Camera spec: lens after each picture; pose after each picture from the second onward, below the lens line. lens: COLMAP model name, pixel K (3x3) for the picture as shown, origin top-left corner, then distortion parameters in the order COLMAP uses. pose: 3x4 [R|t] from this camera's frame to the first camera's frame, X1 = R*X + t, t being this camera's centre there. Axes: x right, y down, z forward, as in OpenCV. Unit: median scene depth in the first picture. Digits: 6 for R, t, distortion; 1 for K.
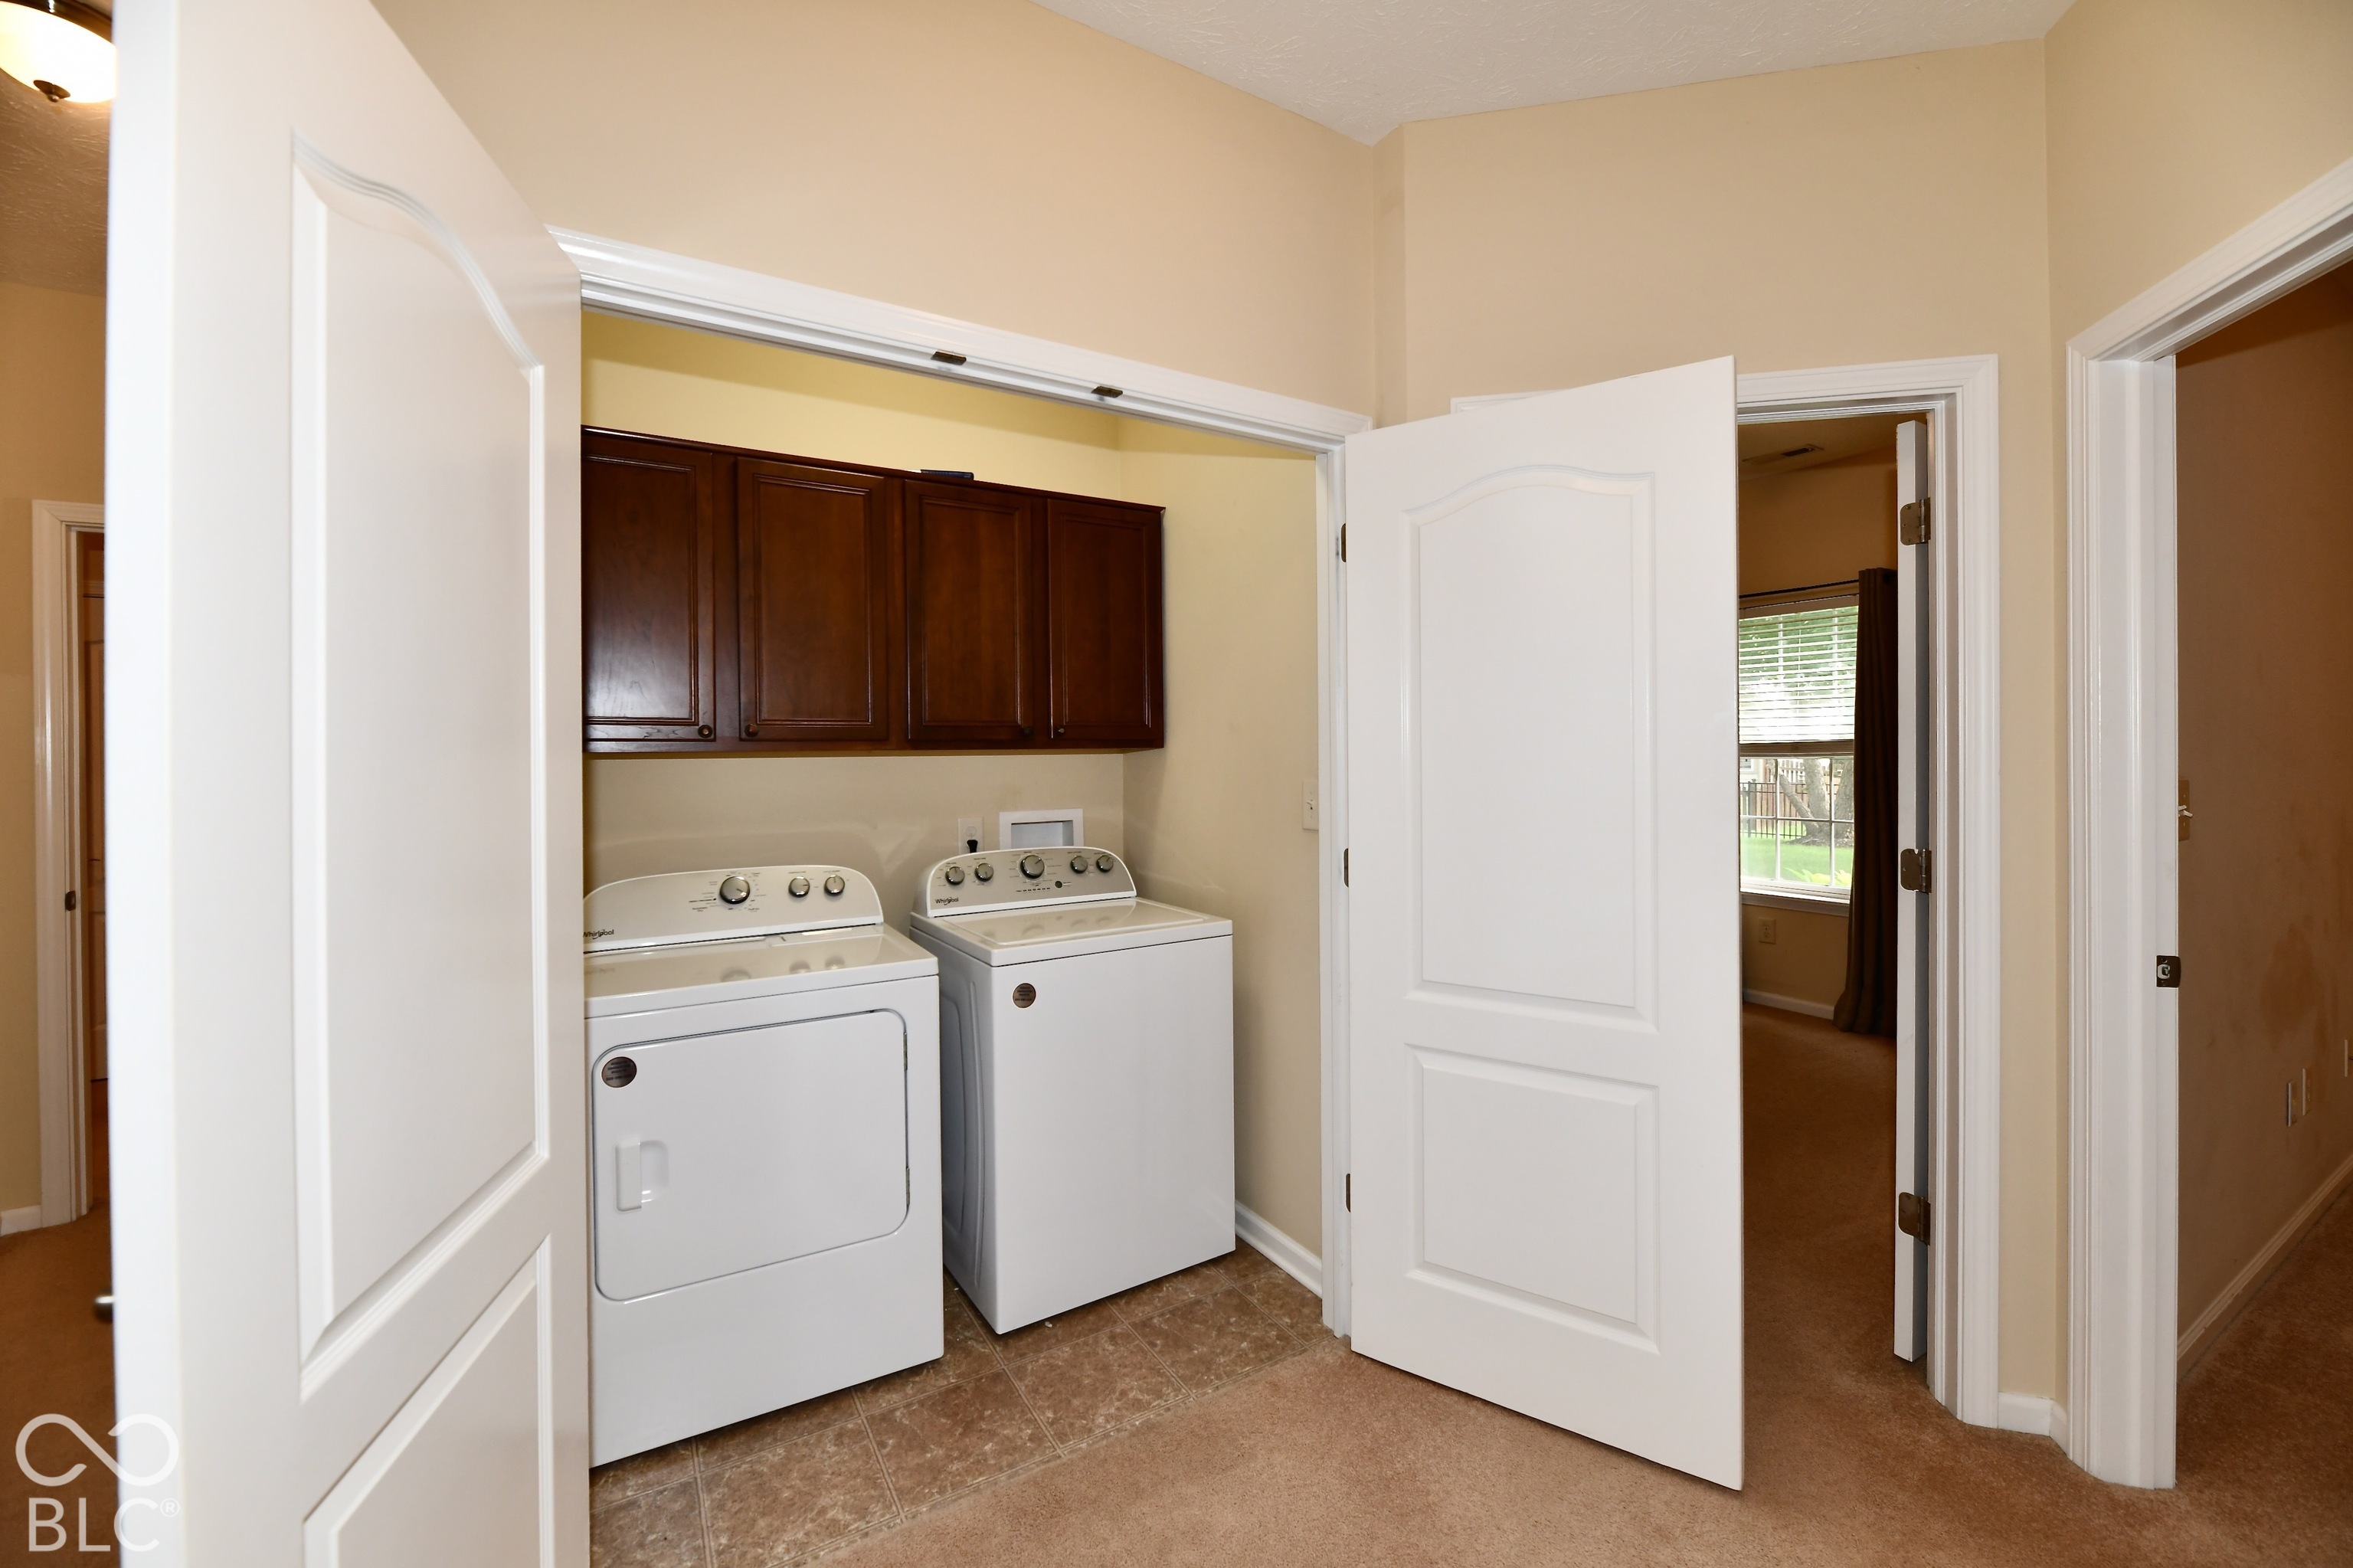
lens RADIAL K [[970.4, 0, 1184.2], [0, 970.4, 766.7], [0, 0, 1]] dist [-0.006359, -0.000840]
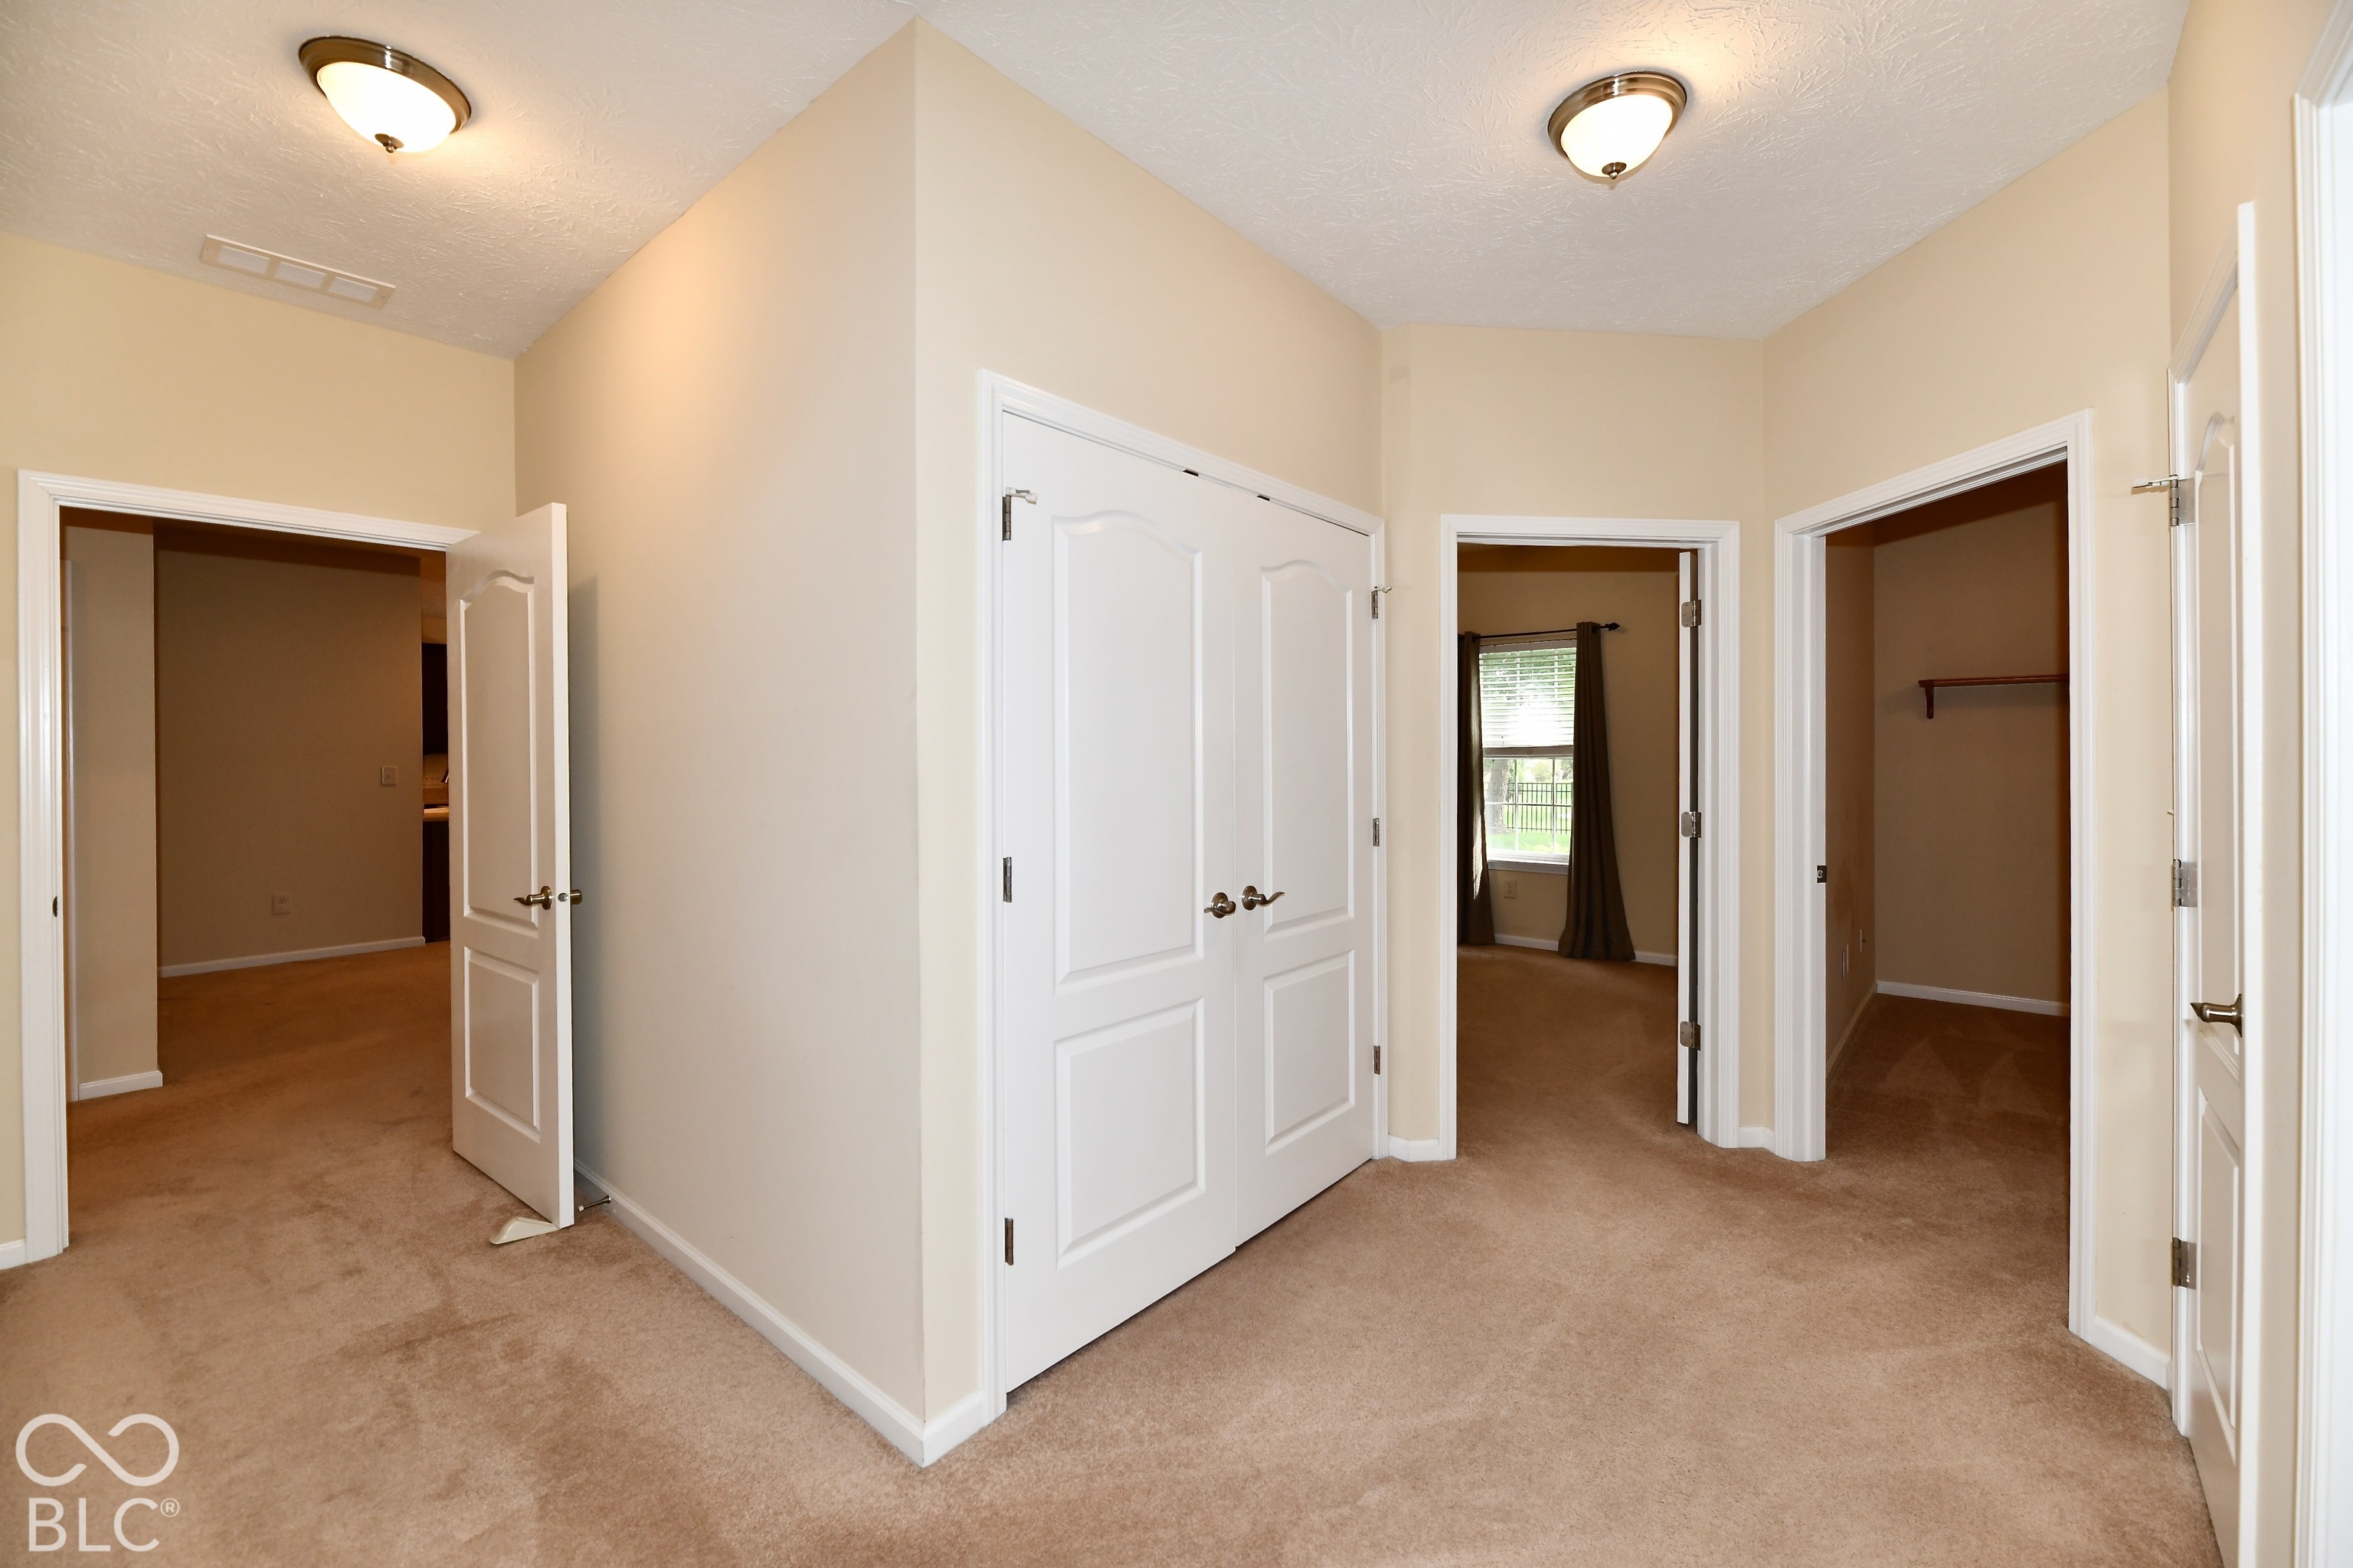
lens RADIAL K [[970.4, 0, 1189.6], [0, 970.4, 765.5], [0, 0, 1]] dist [-0.006359, -0.000840]
pose [[0.948159, 0.000852, 0.317795, -0.606777], [0.000241, 0.999994, -0.003398, 0.012284], [-0.317796, 0.003298, 0.948153, -0.310983]]
